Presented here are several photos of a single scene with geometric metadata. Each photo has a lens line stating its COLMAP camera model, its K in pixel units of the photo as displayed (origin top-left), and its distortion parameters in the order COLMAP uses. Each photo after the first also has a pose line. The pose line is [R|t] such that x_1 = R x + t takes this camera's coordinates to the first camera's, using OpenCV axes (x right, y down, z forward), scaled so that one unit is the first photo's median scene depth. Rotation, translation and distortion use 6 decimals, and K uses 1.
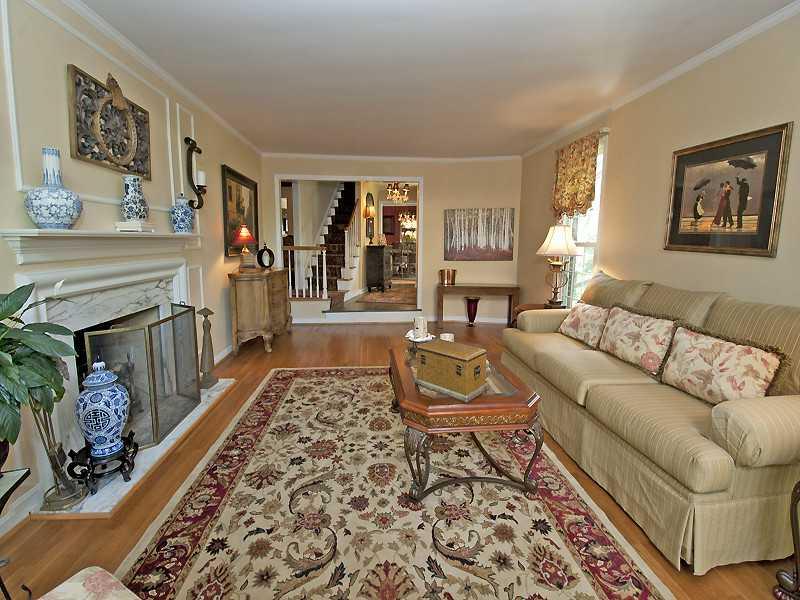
lens RADIAL K [[386.4, 0, 400.0], [0, 386.4, 300.0], [0, 0, 1]] dist [0.001268, 0.000031]
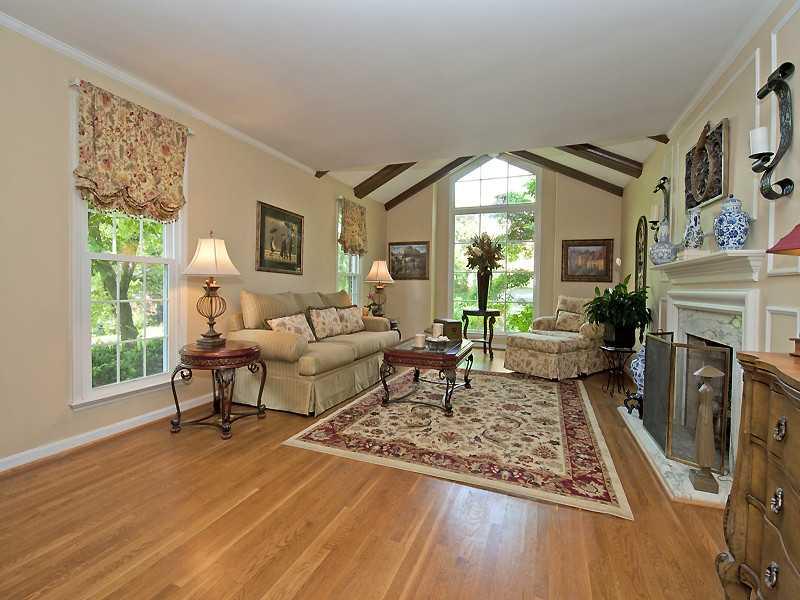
lens RADIAL K [[386.4, 0, 400.0], [0, 386.4, 300.0], [0, 0, 1]] dist [0.001268, 0.000031]
pose [[-0.908410, -0.042995, 0.415863, -0.360143], [0.034660, 0.983529, 0.177397, -0.265646], [-0.416641, 0.175563, -0.891957, 2.138781]]
